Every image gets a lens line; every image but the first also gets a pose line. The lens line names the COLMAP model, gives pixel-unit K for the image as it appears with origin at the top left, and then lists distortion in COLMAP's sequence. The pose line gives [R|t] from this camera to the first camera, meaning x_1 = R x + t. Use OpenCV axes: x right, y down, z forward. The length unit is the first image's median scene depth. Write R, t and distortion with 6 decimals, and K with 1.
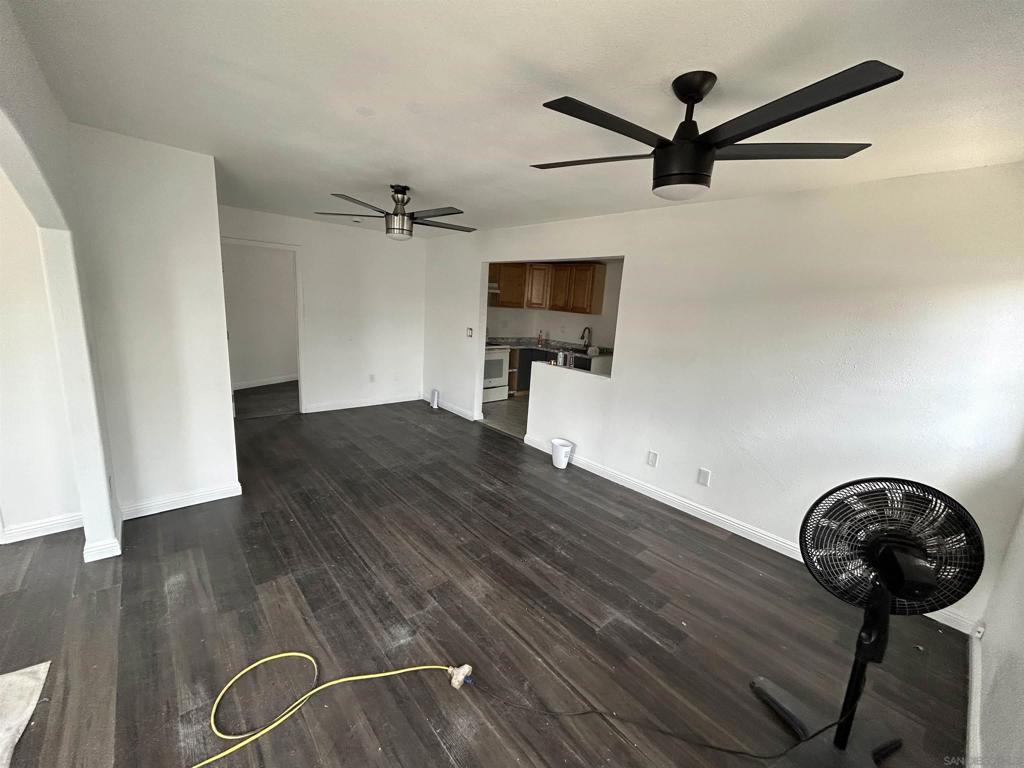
lens RADIAL K [[413.1, 0, 510.0], [0, 413.1, 381.9], [0, 0, 1]] dist [-0.002457, 0.001541]
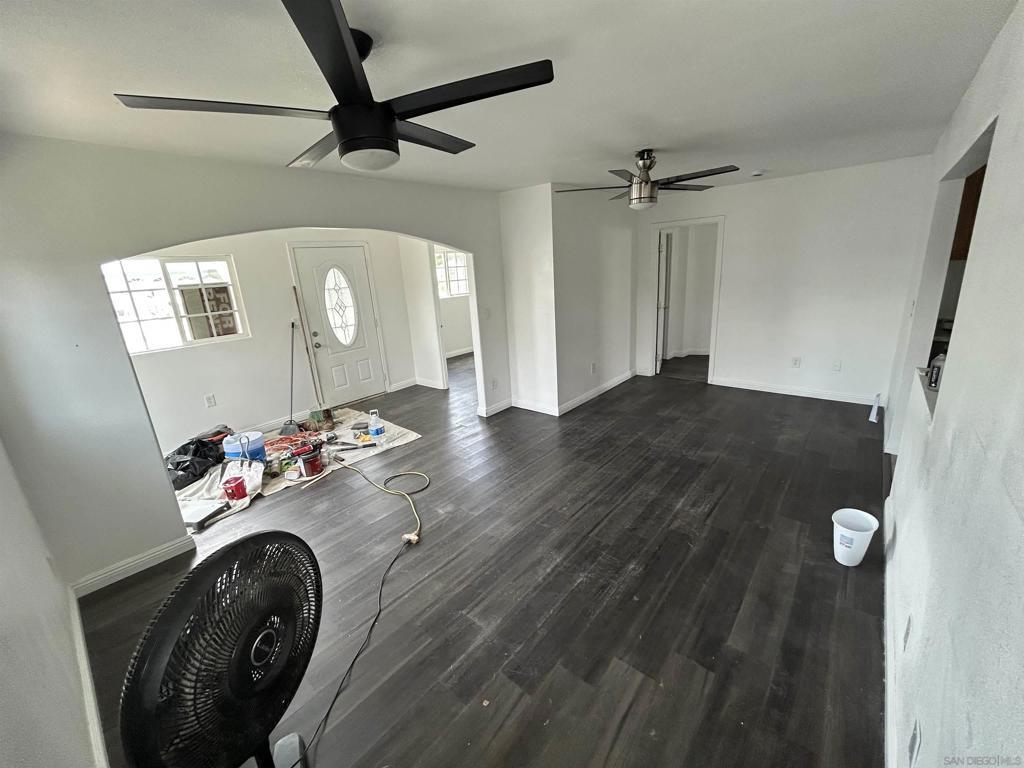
lens RADIAL K [[413.1, 0, 508.9], [0, 413.1, 382.9], [0, 0, 1]] dist [-0.002457, 0.001541]
pose [[0.137679, 0.203115, -0.969427, 0.565362], [-0.126002, 0.974387, 0.186260, -0.072210], [0.982430, 0.096505, 0.159746, 0.469113]]
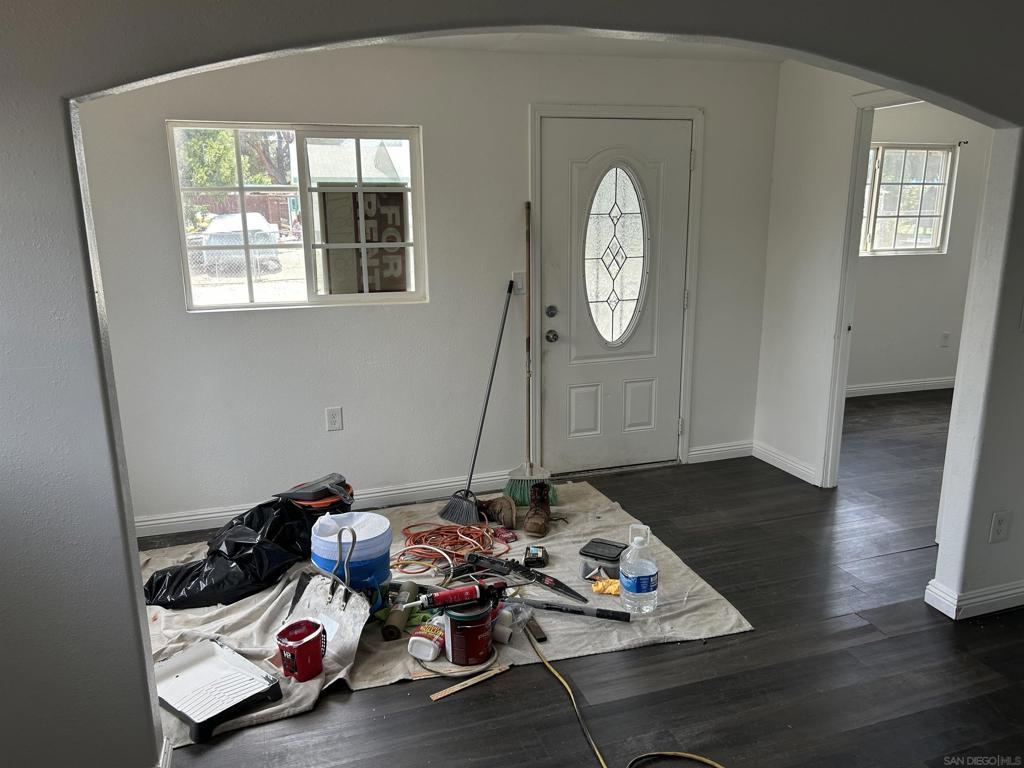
lens RADIAL K [[763.7, 0, 512.0], [0, 763.7, 386.6], [0, 0, 1]] dist [0.040819, -0.009342]
pose [[-0.379792, 0.157156, -0.911625, 0.234331], [-0.200339, 0.948104, 0.246908, -0.058227], [0.903118, 0.276408, -0.328598, 0.402287]]
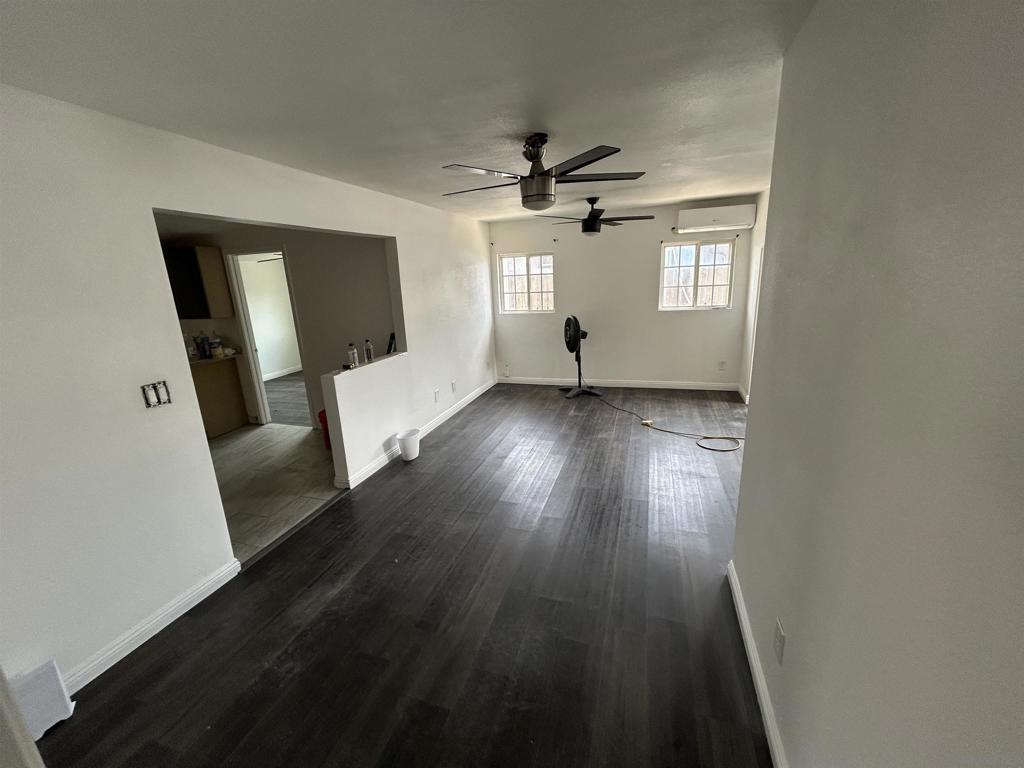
lens RADIAL K [[413.1, 0, 509.3], [0, 413.1, 383.3], [0, 0, 1]] dist [-0.002457, 0.001541]
pose [[-0.512716, -0.253351, 0.820326, -0.766234], [0.178526, 0.903125, 0.390504, -0.294532], [-0.839792, 0.346668, -0.417817, 1.202387]]
